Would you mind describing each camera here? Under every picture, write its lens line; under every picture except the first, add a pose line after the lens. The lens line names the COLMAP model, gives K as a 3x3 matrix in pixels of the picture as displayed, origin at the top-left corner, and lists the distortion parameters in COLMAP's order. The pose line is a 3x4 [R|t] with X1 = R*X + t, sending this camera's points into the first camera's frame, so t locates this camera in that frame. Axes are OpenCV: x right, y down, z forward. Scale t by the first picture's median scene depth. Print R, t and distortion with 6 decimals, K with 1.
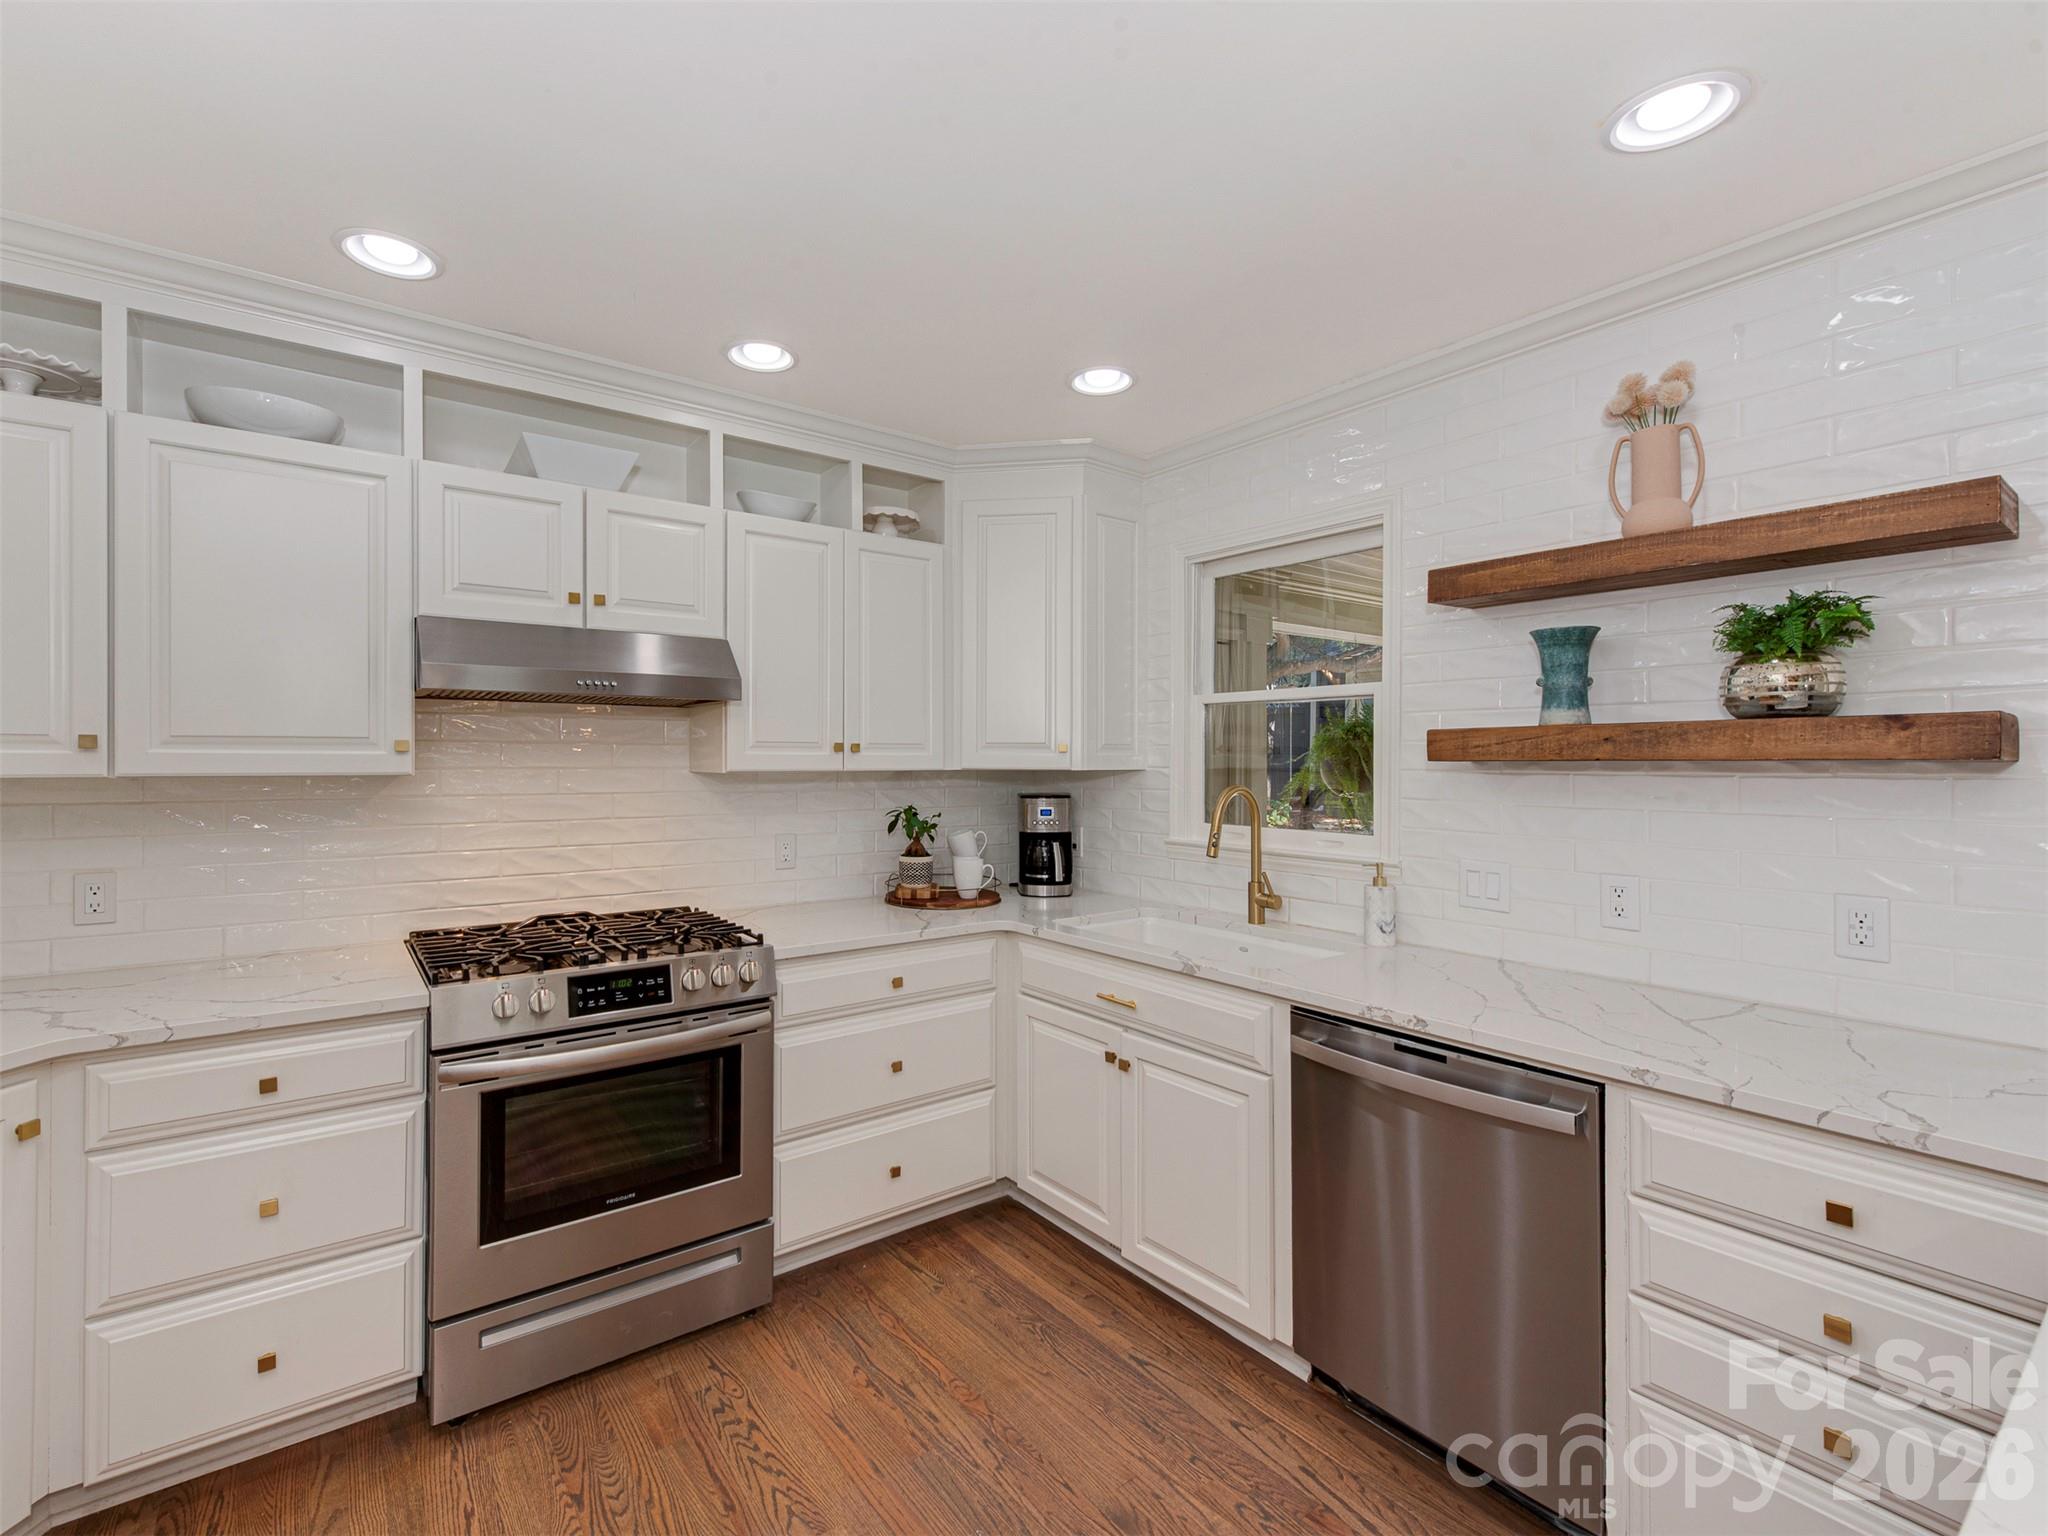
lens RADIAL K [[940.4, 0, 1024.0], [0, 940.4, 768.0], [0, 0, 1]] dist [0.001457, -0.000177]
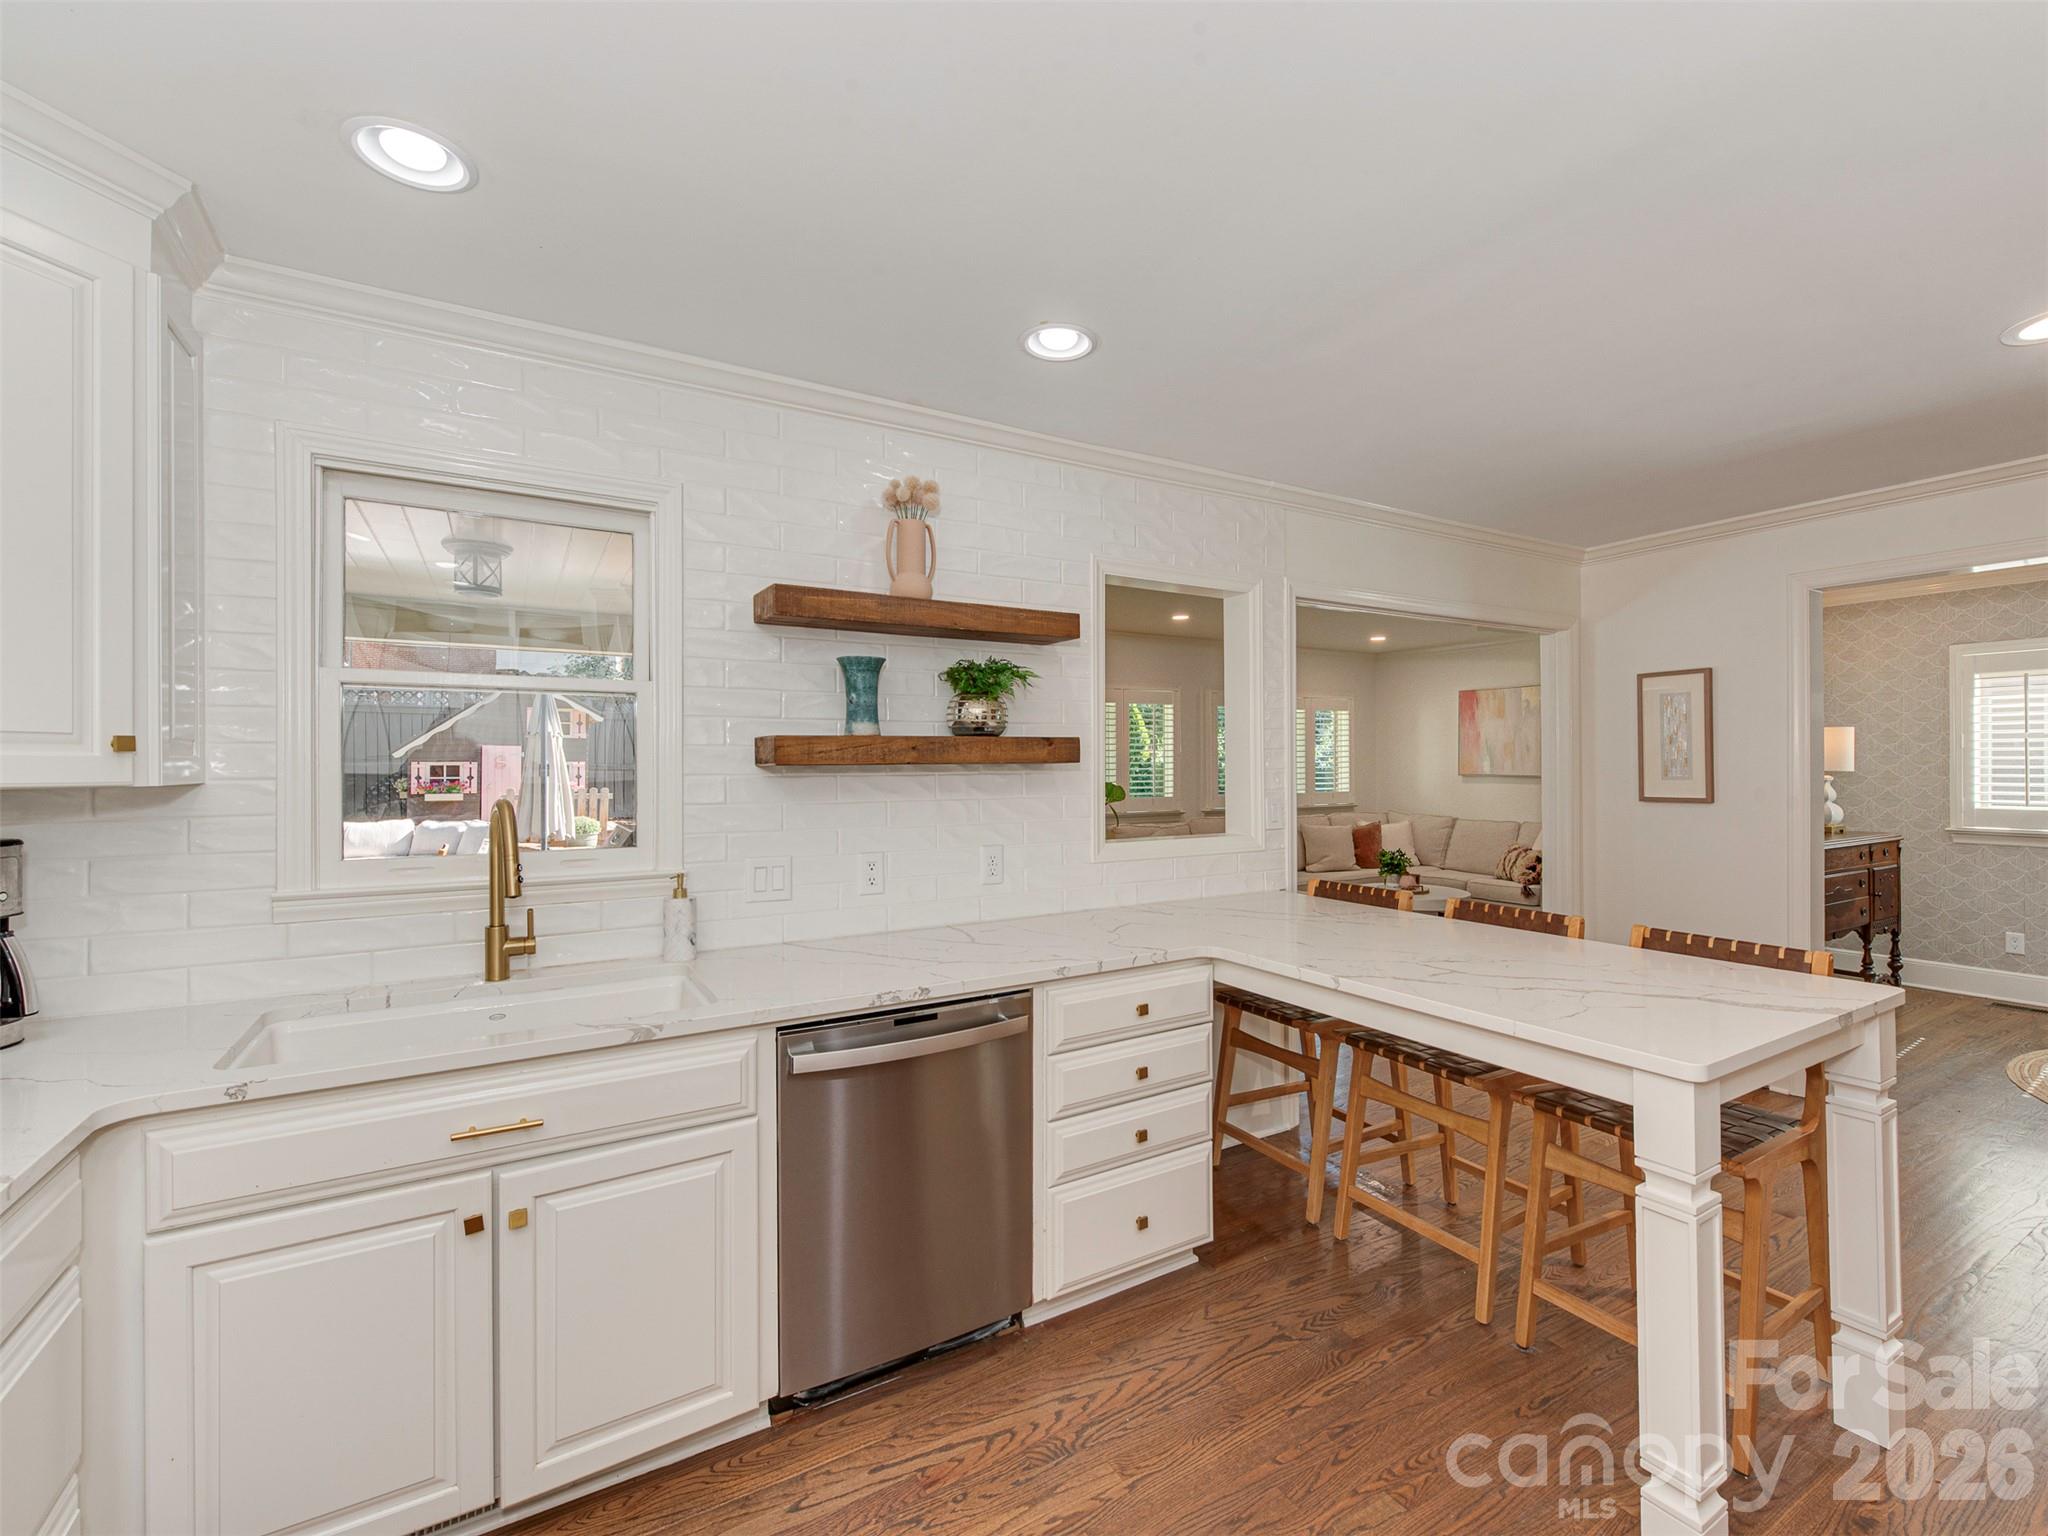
lens RADIAL K [[889.2, 0, 1024.0], [0, 889.2, 768.0], [0, 0, 1]] dist [-0.004650, -0.000491]
pose [[0.118755, -0.006356, 0.992903, -0.583045], [0.016159, 0.999859, 0.004468, -0.004893], [-0.992792, 0.015514, 0.118842, 0.678210]]
